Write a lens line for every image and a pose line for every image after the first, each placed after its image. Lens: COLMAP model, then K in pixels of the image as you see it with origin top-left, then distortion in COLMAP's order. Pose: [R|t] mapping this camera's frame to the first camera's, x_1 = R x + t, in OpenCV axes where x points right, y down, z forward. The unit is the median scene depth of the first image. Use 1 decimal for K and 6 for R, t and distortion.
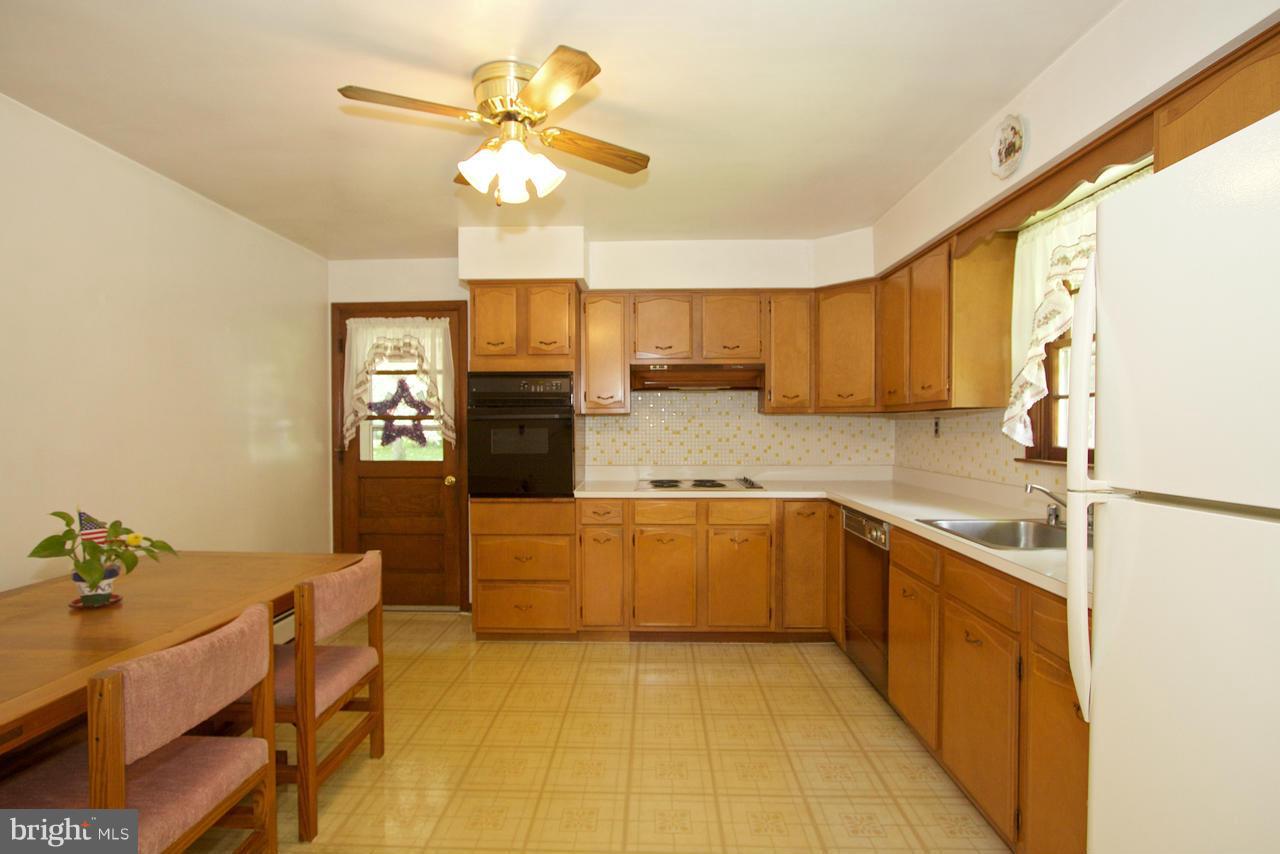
lens RADIAL K [[616.1, 0, 624.0], [0, 616.1, 427.4], [0, 0, 1]] dist [-0.015417, 0.001249]
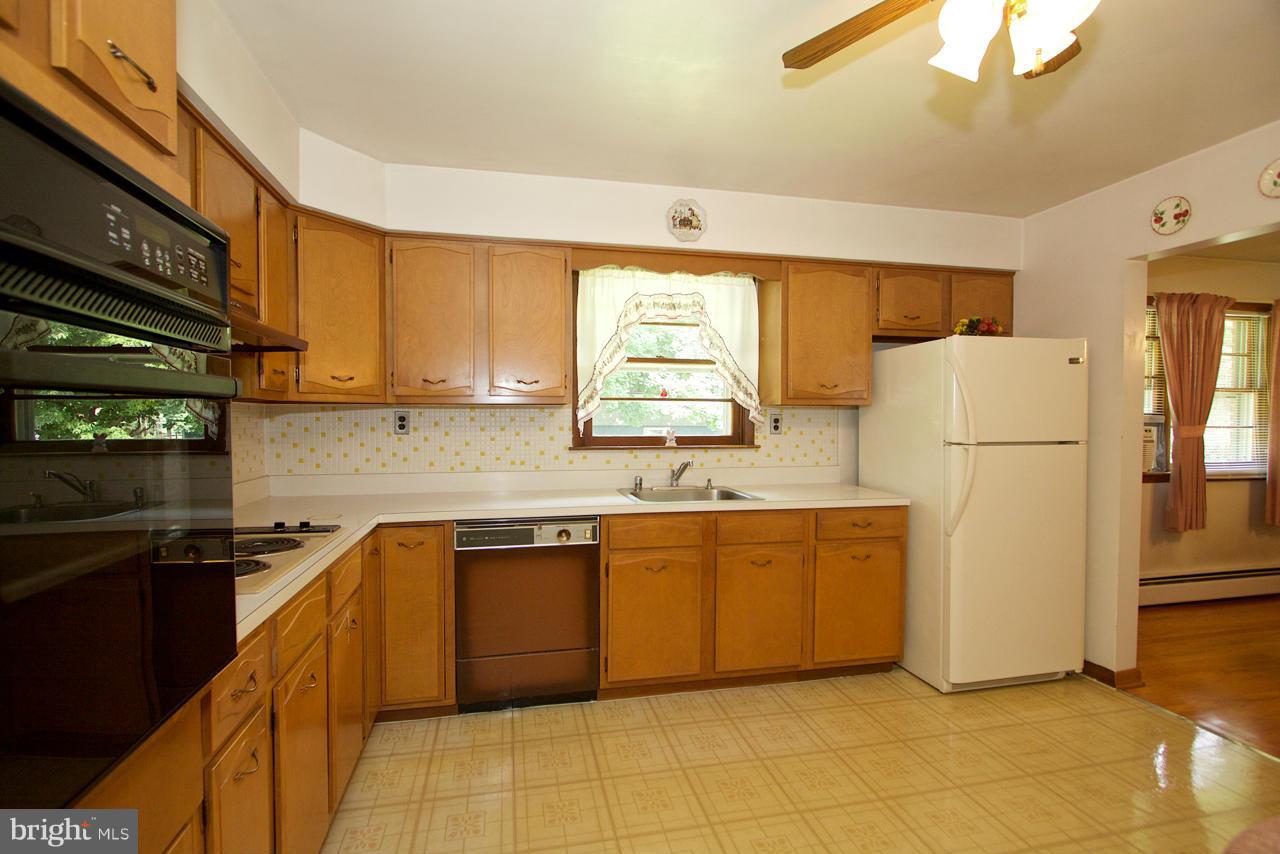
lens RADIAL K [[582.2, 0, 628.3], [0, 582.2, 431.1], [0, 0, 1]] dist [-0.015796, 0.004416]
pose [[-0.243781, -0.018961, 0.969645, -0.395649], [0.004407, 0.999777, 0.020659, -0.003699], [-0.969820, 0.009309, -0.243643, 0.910238]]
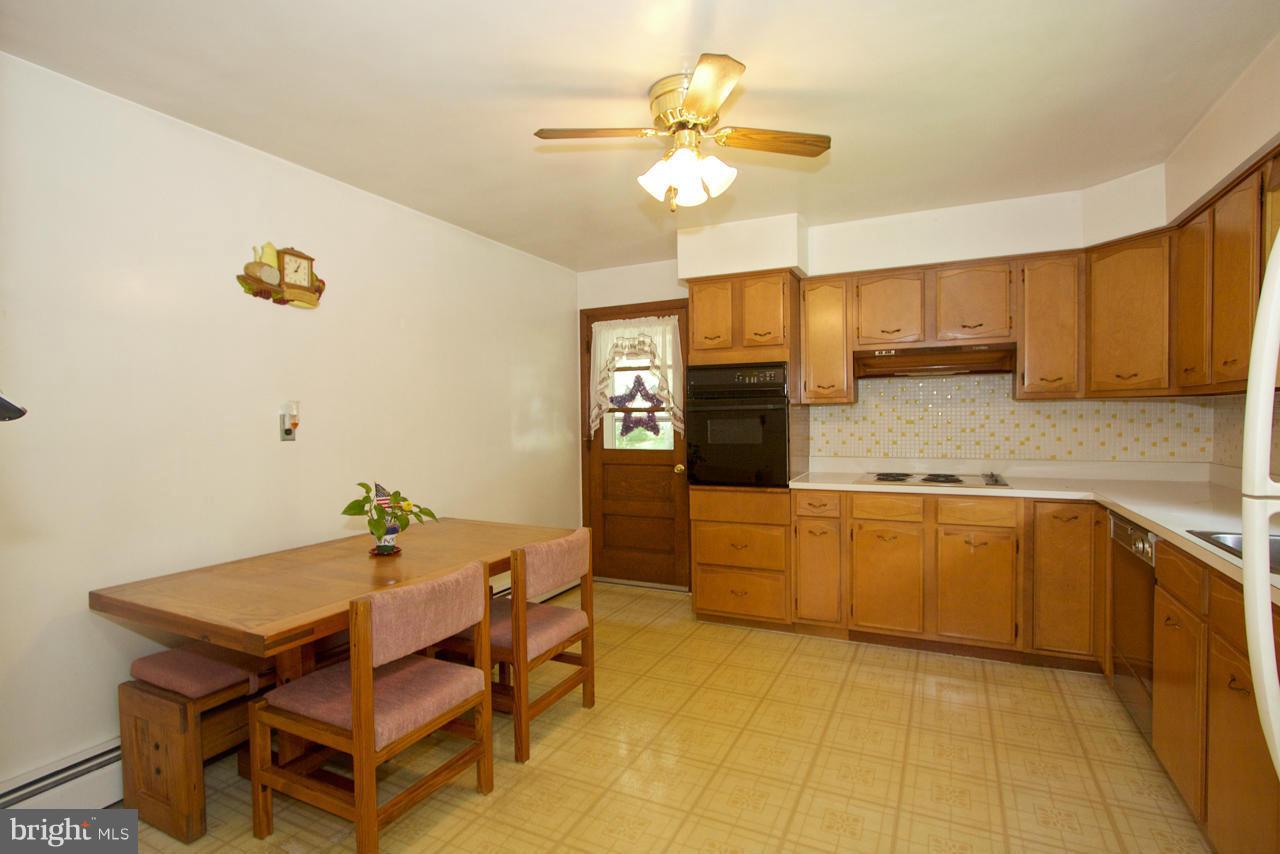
lens RADIAL K [[616.1, 0, 638.6], [0, 616.1, 425.1], [0, 0, 1]] dist [-0.015417, 0.001249]
pose [[0.914144, -0.003128, -0.405378, 0.105009], [0.008055, 0.999913, 0.010448, -0.000424], [0.405311, -0.012817, 0.914089, -0.004791]]
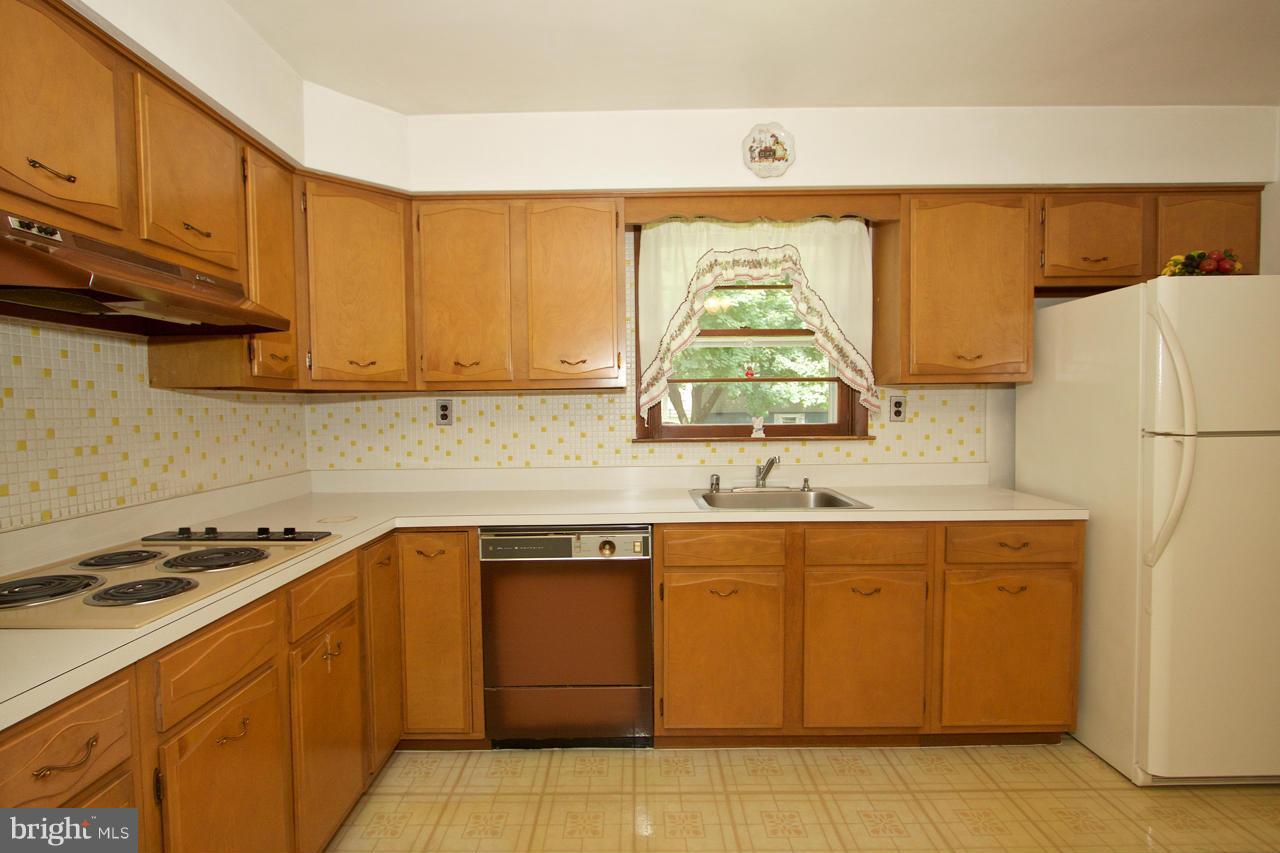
lens RADIAL K [[616.1, 0, 628.3], [0, 616.1, 430.9], [0, 0, 1]] dist [-0.015417, 0.001249]
pose [[-0.030932, -0.037554, 0.998816, -0.299895], [0.017098, 0.999128, 0.038095, -0.002096], [-0.999375, 0.018256, -0.030263, 0.807850]]
